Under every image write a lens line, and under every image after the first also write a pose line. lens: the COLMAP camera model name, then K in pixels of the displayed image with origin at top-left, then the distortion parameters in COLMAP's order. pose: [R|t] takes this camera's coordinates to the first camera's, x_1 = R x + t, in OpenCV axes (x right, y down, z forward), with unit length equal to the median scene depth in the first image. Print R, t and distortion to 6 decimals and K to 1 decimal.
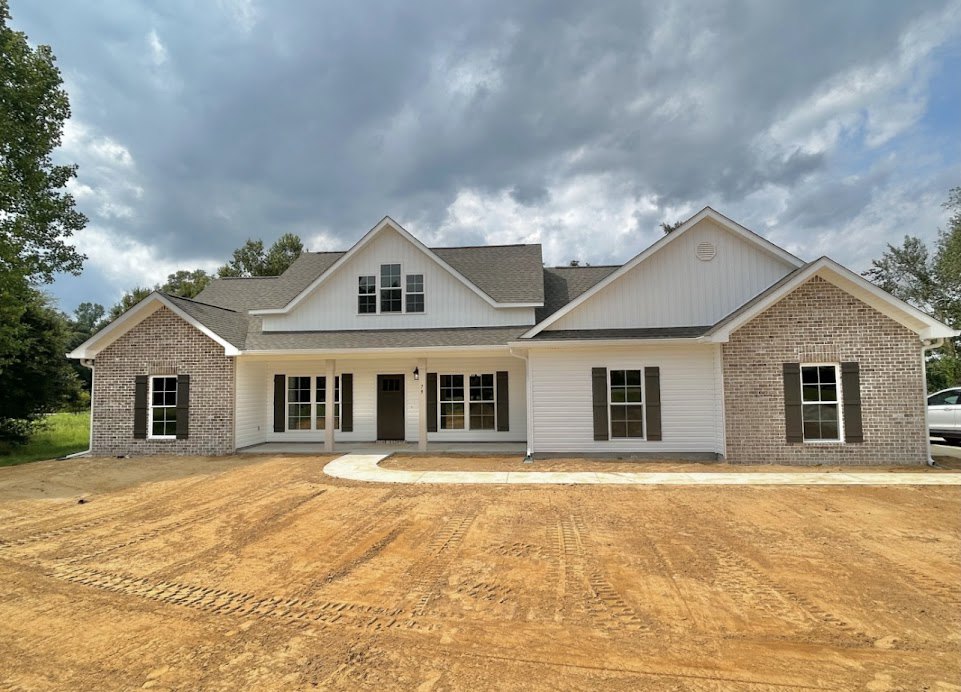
lens RADIAL K [[568.7, 0, 480.5], [0, 568.7, 346.0], [0, 0, 1]] dist [-0.001100, -0.000629]
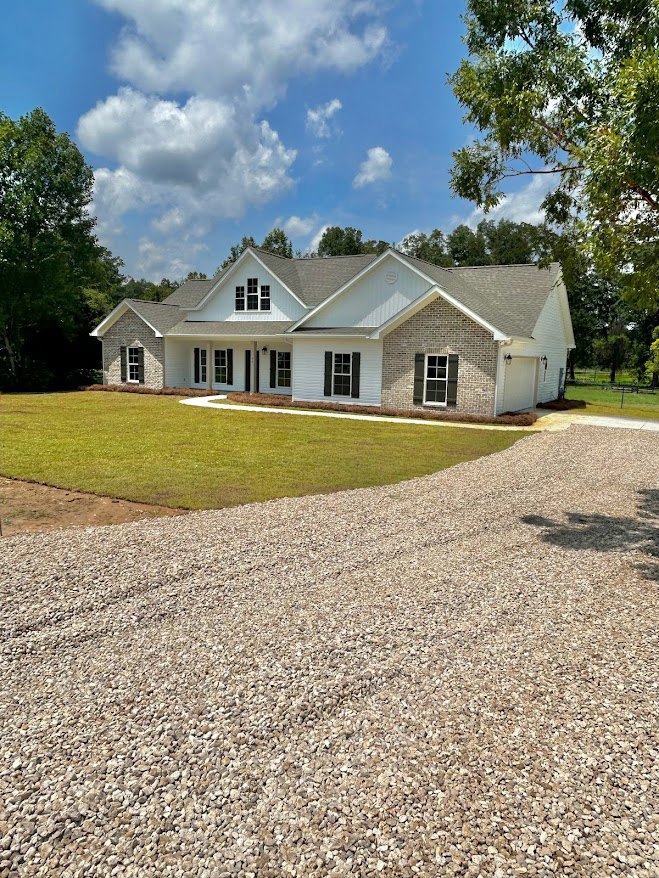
lens RADIAL K [[637.1, 0, 329.5], [0, 637.1, 439.0], [0, 0, 1]] dist [0.004090, -0.003742]
pose [[0.909193, 0.091644, -0.406165, 0.892115], [-0.009860, 0.979943, 0.199034, -0.072435], [0.416259, -0.176955, 0.891860, -0.610095]]
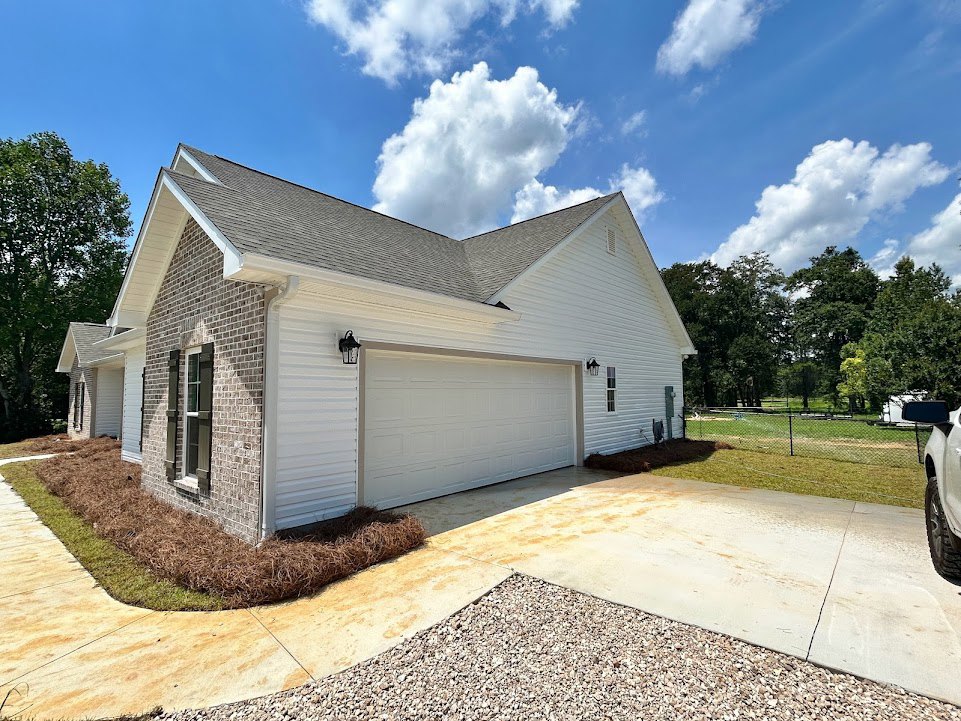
lens RADIAL K [[479.8, 0, 478.9], [0, 479.8, 362.9], [0, 0, 1]] dist [0.000658, 0.000476]
pose [[0.816444, -0.038028, -0.576171, 0.948434], [0.042167, 0.999091, -0.006190, 0.052632], [0.575883, -0.019242, 0.817305, 0.642076]]
